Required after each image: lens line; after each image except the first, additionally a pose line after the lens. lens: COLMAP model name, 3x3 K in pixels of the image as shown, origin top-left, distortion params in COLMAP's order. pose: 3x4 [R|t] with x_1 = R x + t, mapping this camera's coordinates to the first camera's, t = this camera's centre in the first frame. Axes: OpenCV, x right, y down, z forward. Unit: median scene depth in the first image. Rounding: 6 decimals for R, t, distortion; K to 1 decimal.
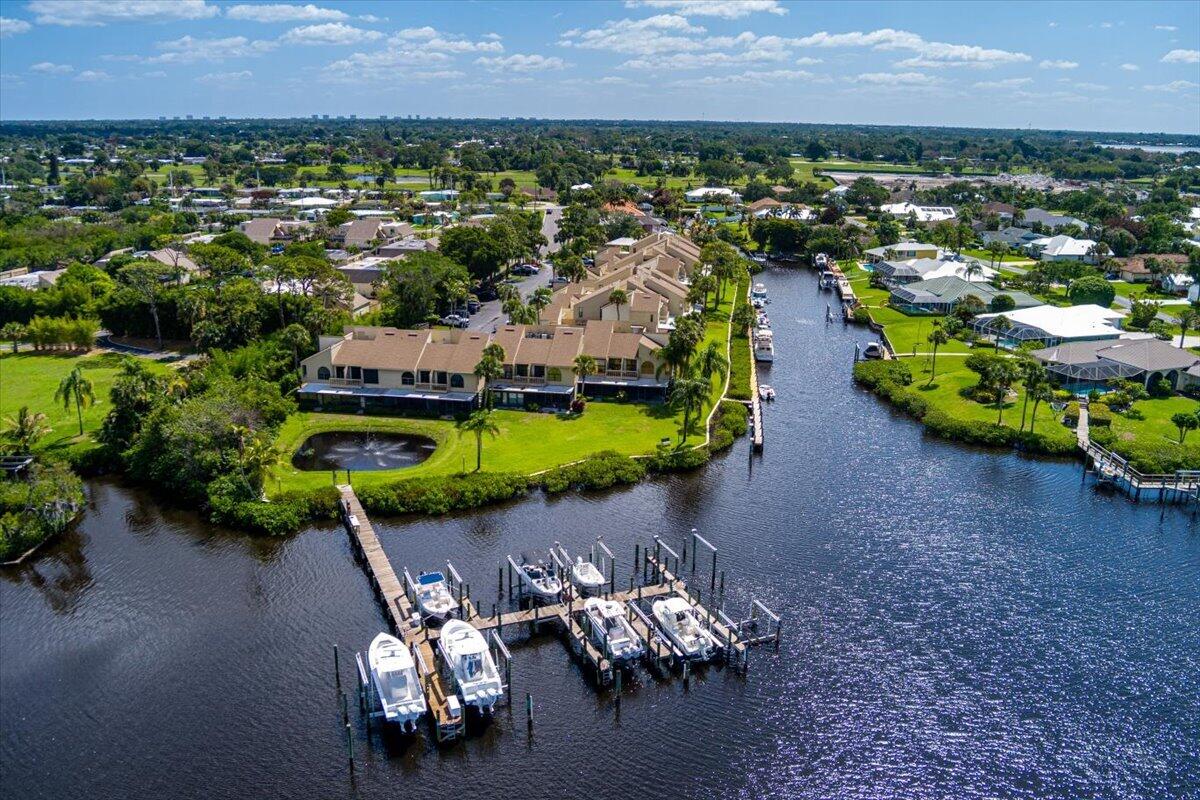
lens RADIAL K [[938.4, 0, 622.8], [0, 938.4, 417.0], [0, 0, 1]] dist [-0.075243, 0.024412]
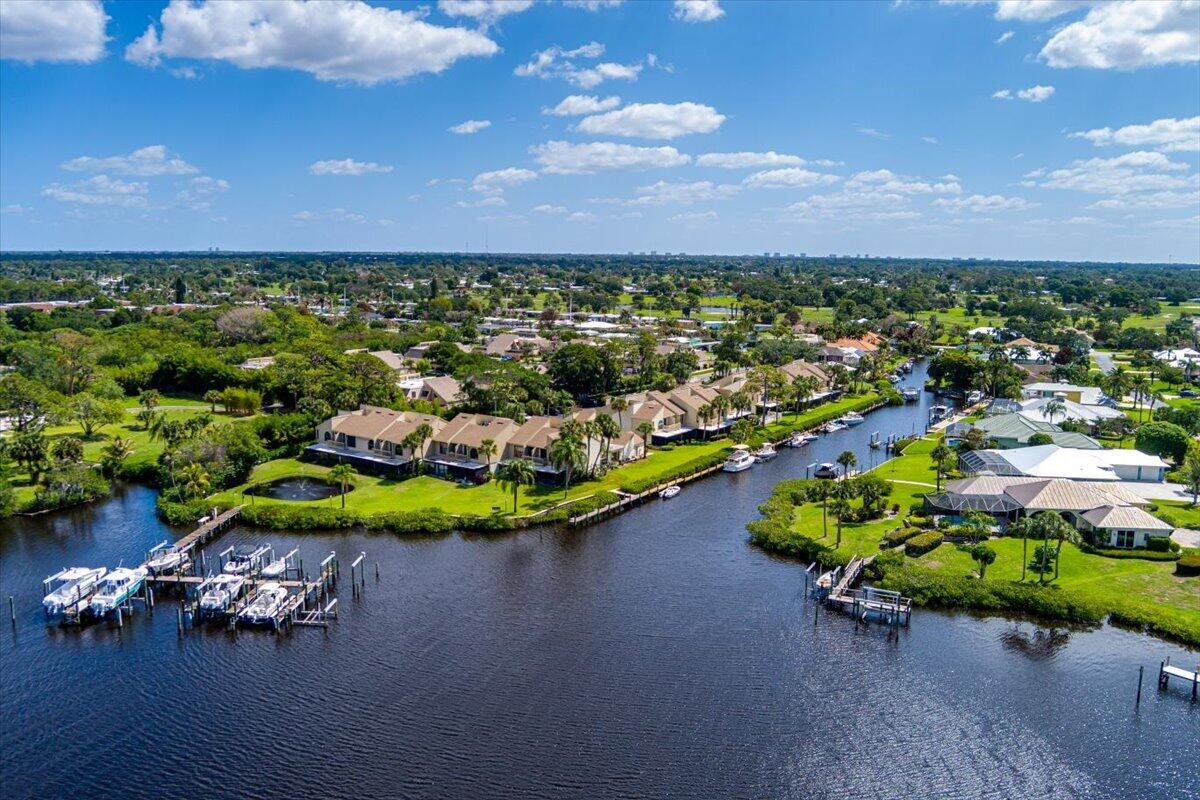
lens RADIAL K [[938.4, 0, 629.3], [0, 938.4, 473.1], [0, 0, 1]] dist [-0.075243, 0.024412]
pose [[0.898514, 0.097816, -0.427906, 0.347059], [-0.133470, 0.989578, -0.054049, 0.010739], [0.418160, 0.105676, 0.902206, -0.017686]]
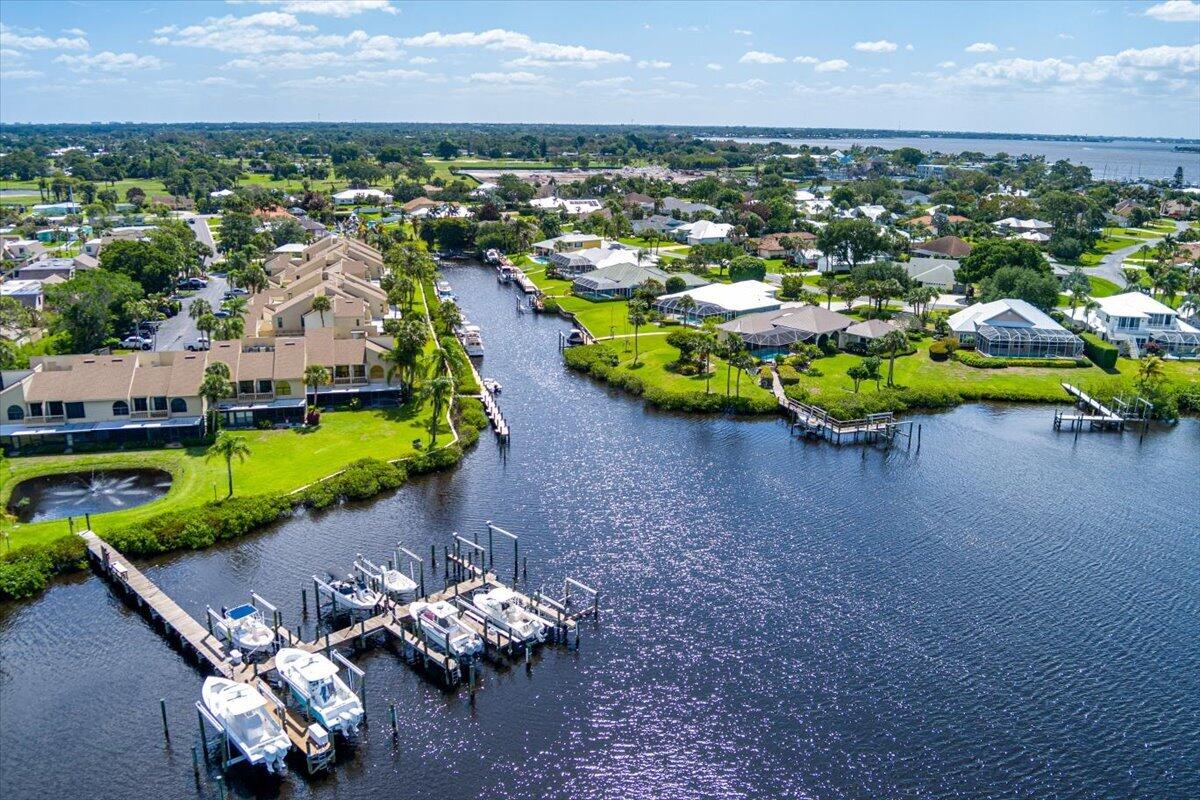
lens RADIAL K [[938.4, 0, 599.9], [0, 938.4, 410.0], [0, 0, 1]] dist [-0.075243, 0.024412]
pose [[0.932941, -0.106762, 0.343835, -0.053602], [0.108900, 0.993966, 0.013147, -0.000249], [-0.343164, 0.025178, 0.938938, 0.000501]]
